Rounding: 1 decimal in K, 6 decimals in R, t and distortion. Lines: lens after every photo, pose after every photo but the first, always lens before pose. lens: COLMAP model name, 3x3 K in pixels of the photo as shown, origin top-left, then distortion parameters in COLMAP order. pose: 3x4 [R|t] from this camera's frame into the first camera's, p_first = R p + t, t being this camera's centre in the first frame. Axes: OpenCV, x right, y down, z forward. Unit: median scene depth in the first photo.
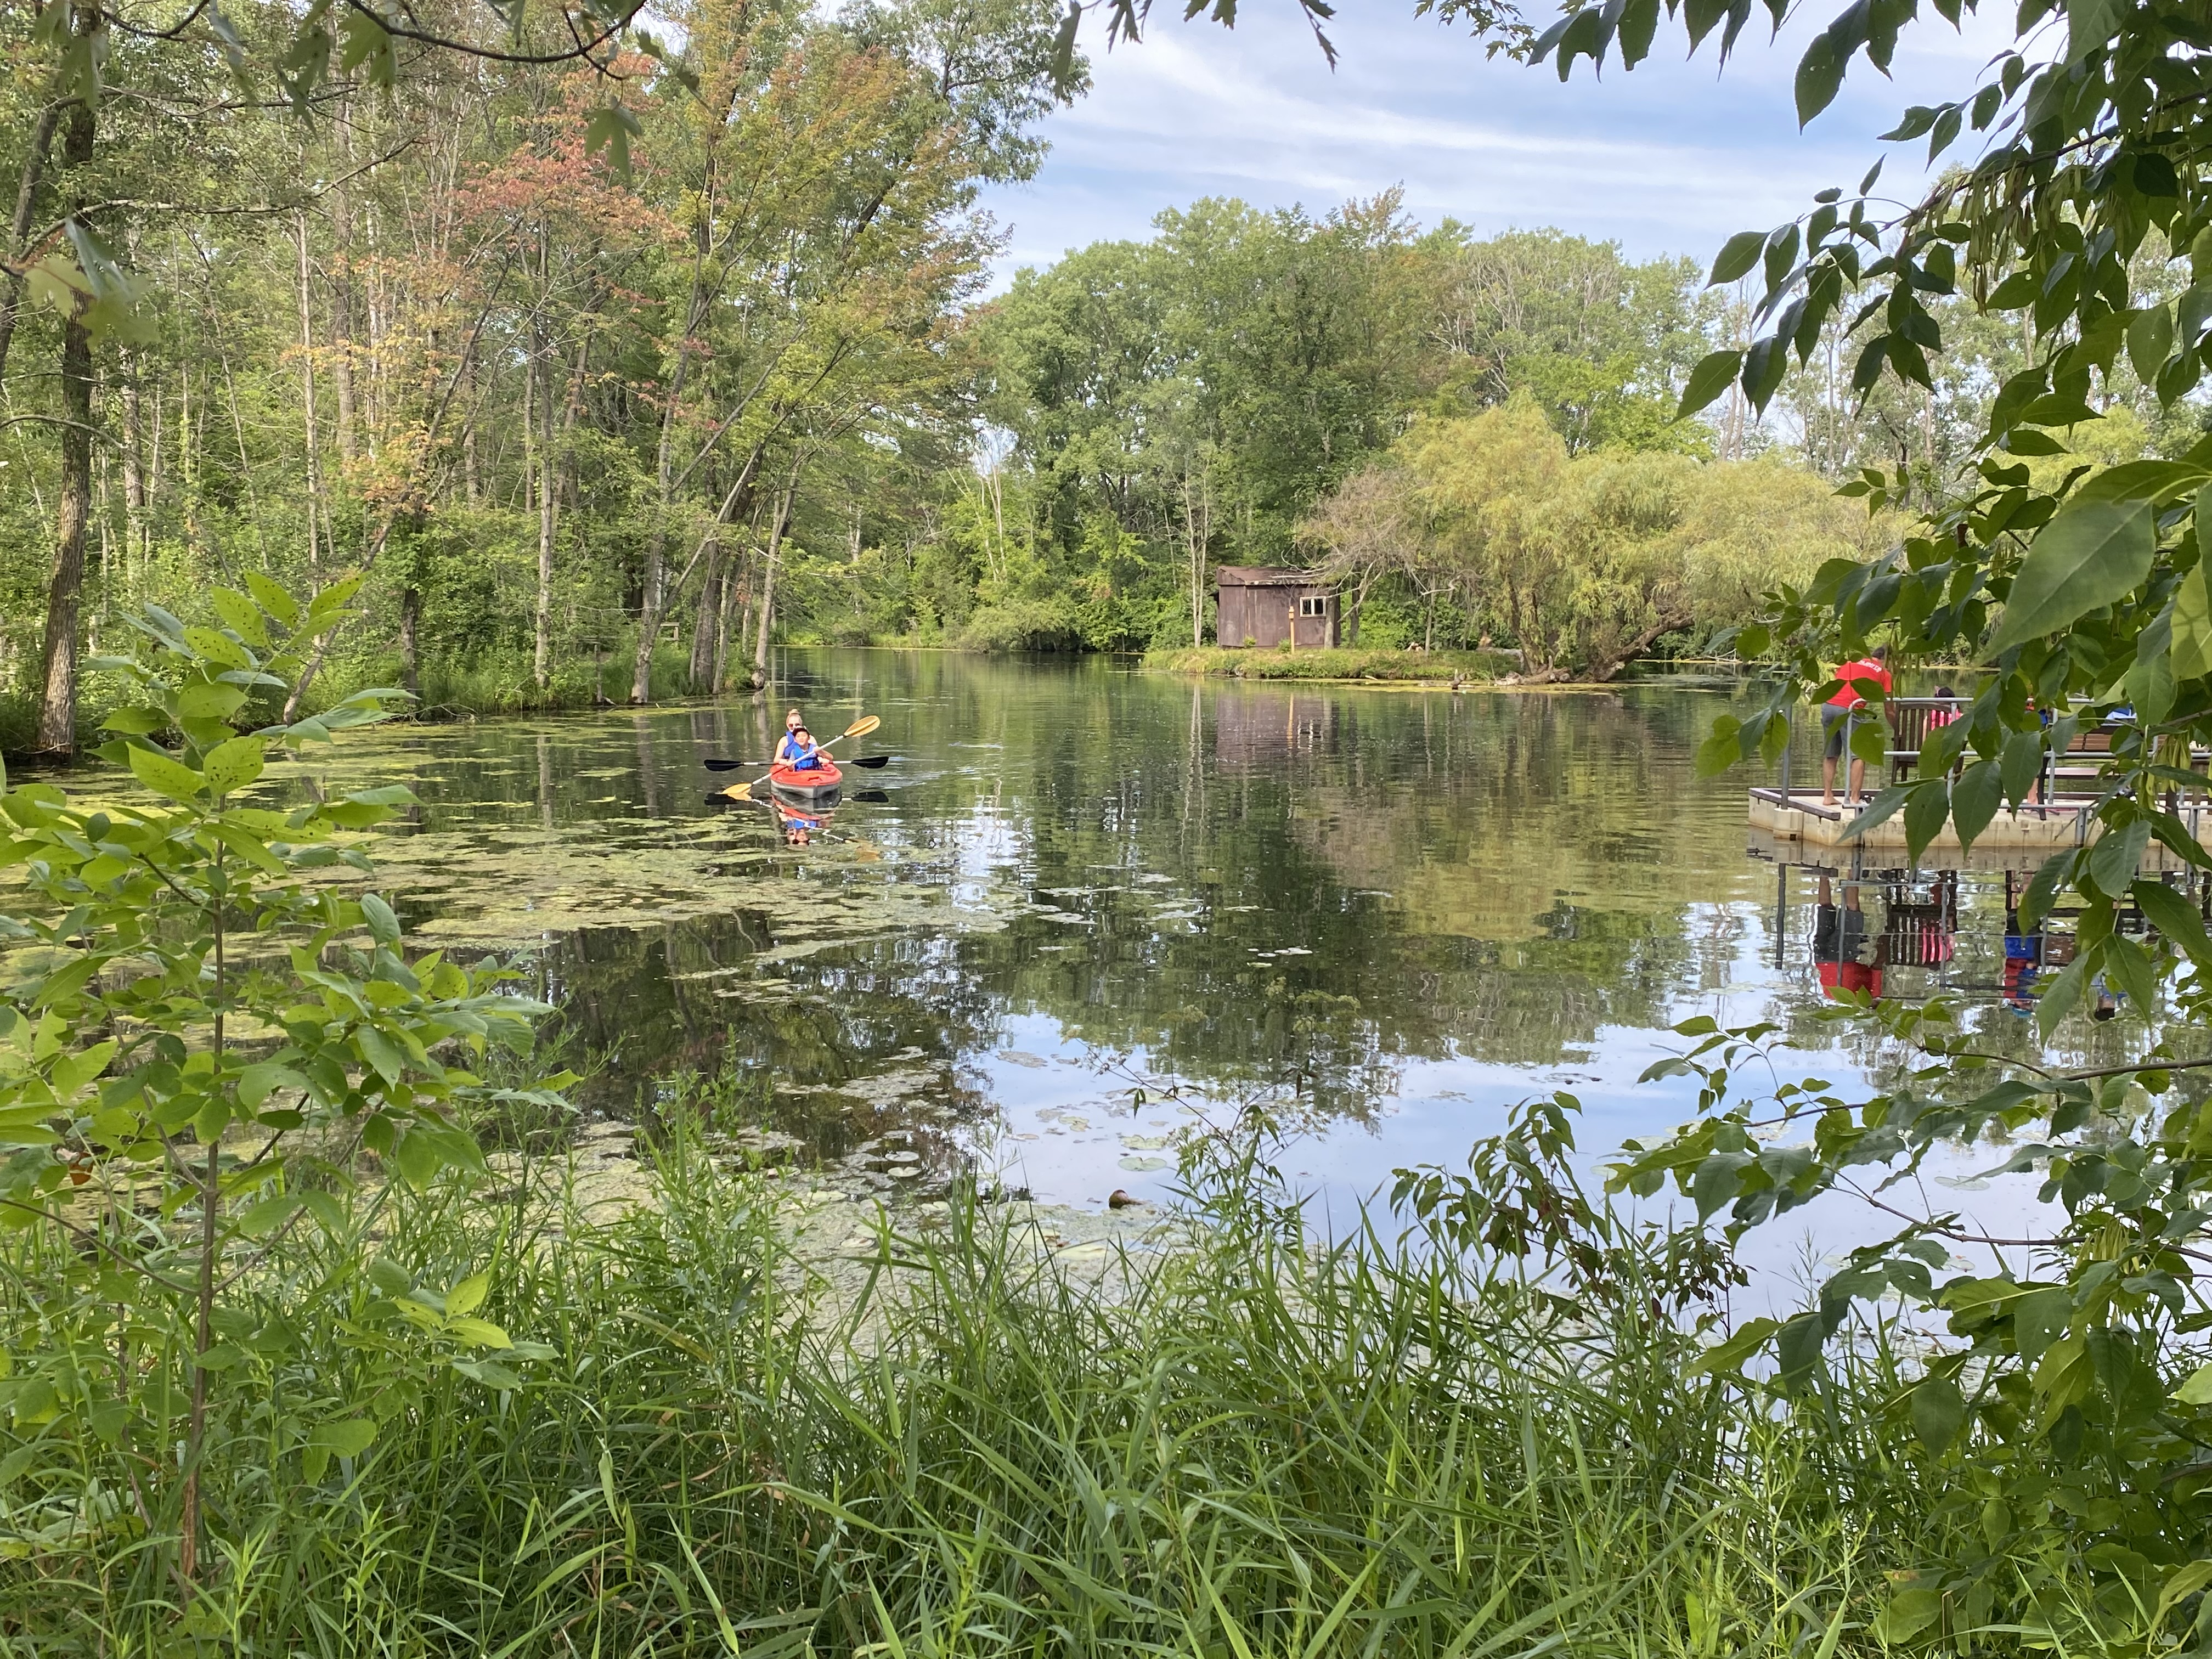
lens RADIAL K [[1974.3, 0, 1120.2], [0, 1974.3, 816.8], [0, 0, 1]] dist [0.072396, -0.140183]
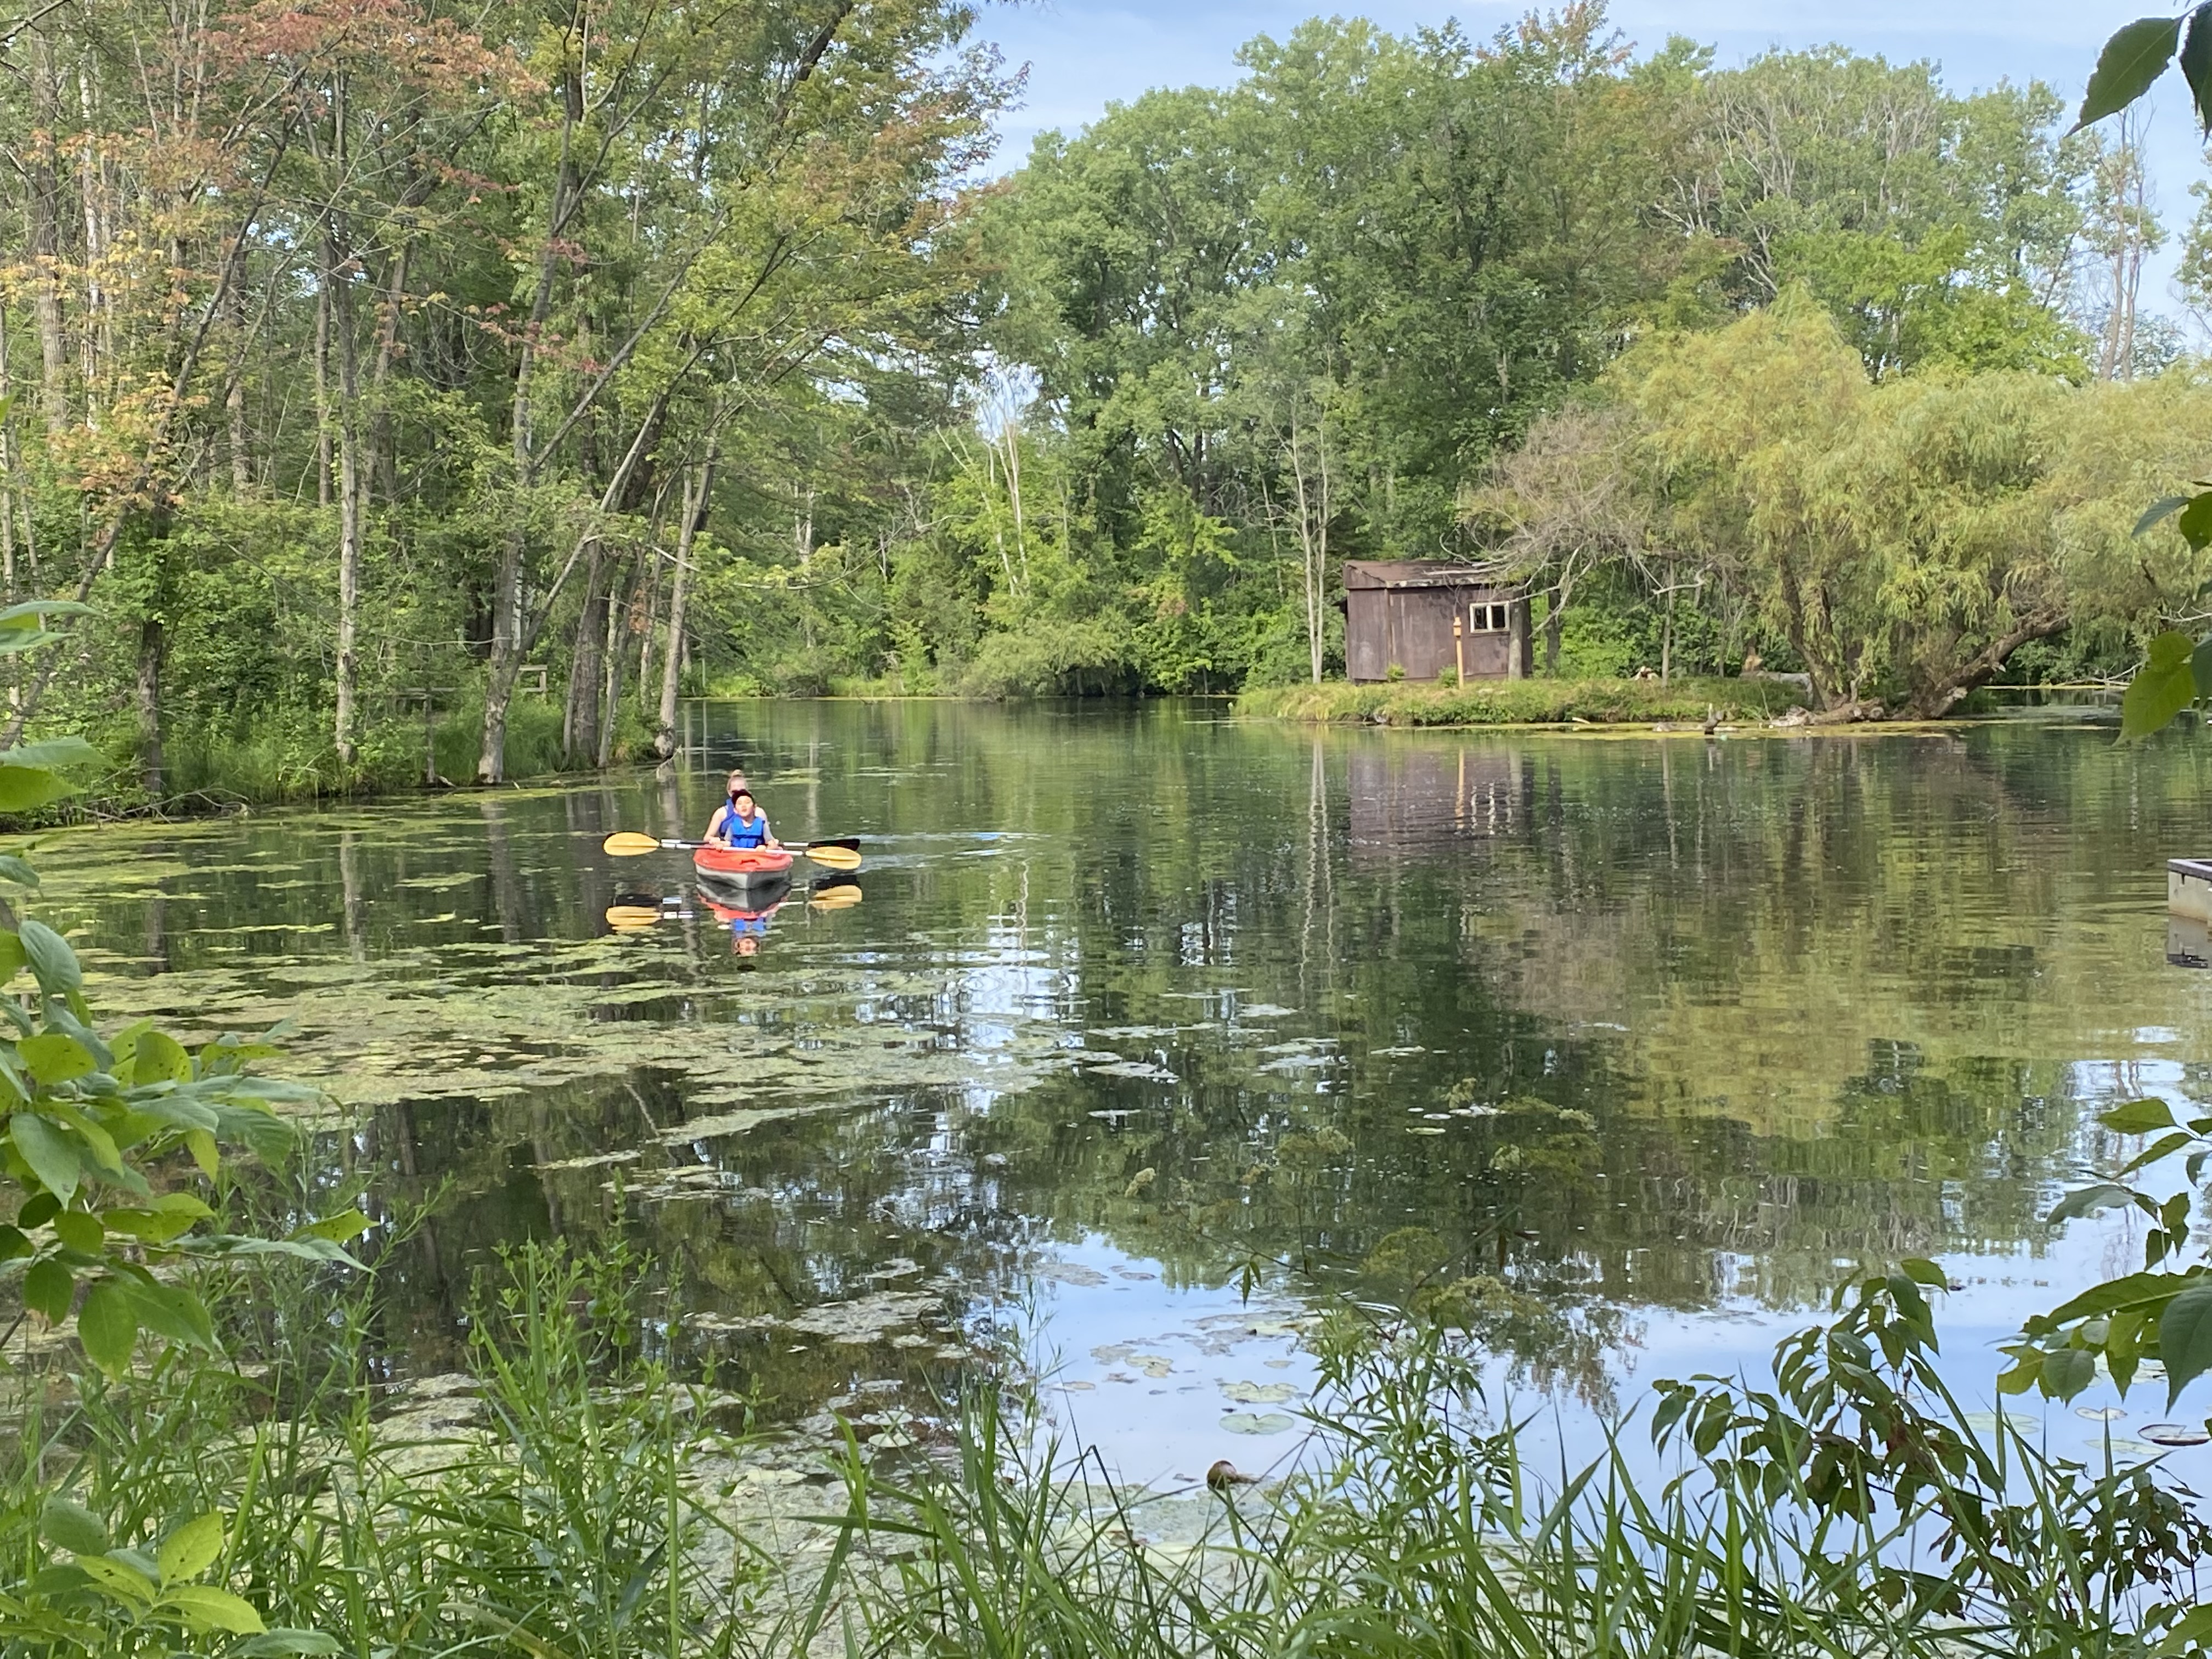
lens RADIAL K [[2957.0, 0, 1100.5], [0, 2957.0, 842.9], [0, 0, 1]] dist [0.051987, 0.000000]
pose [[0.999094, -0.023752, -0.035322, -0.000142], [0.022505, 0.999124, -0.035286, 0.002272], [0.036129, 0.034459, 0.998753, 0.002290]]
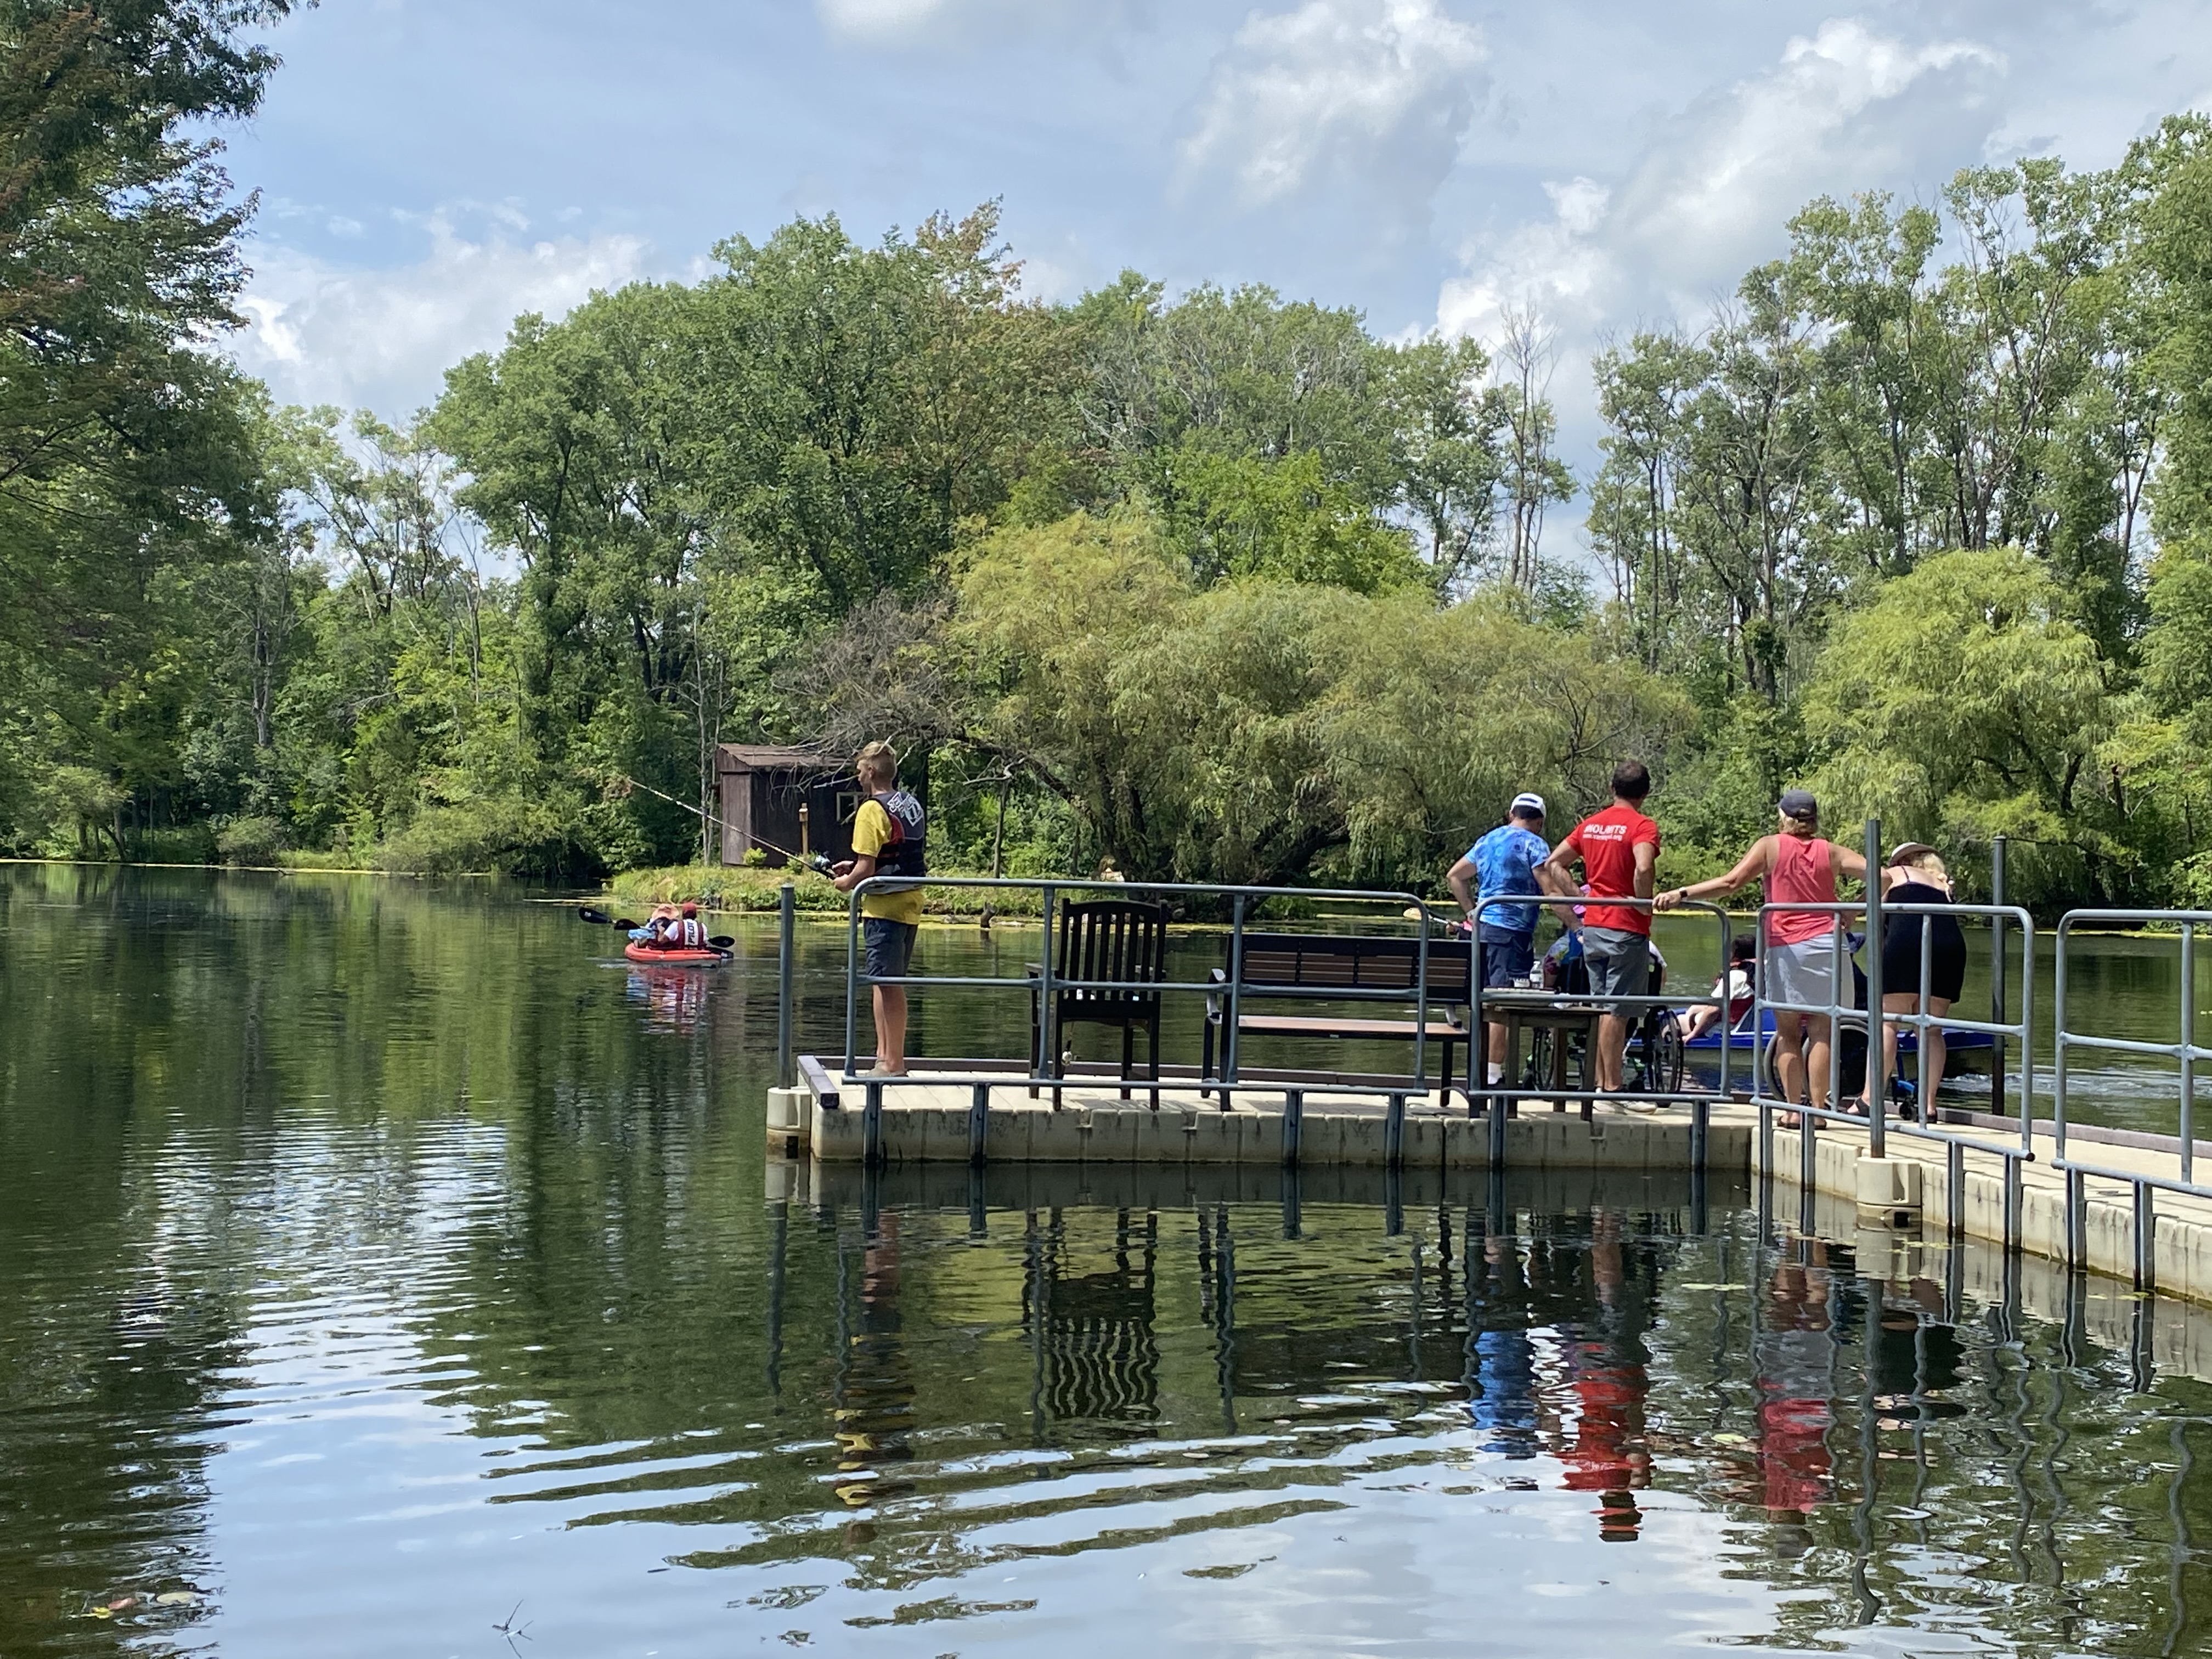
lens RADIAL K [[2812.5, 0, 1083.9], [0, 2812.5, 829.2], [0, 0, 1]] dist [0.084635, 0.000000]
pose [[0.995132, 0.017711, 0.096945, 0.106578], [-0.007218, 0.994175, -0.107533, 0.002811], [-0.098285, 0.106310, 0.989464, 0.074088]]
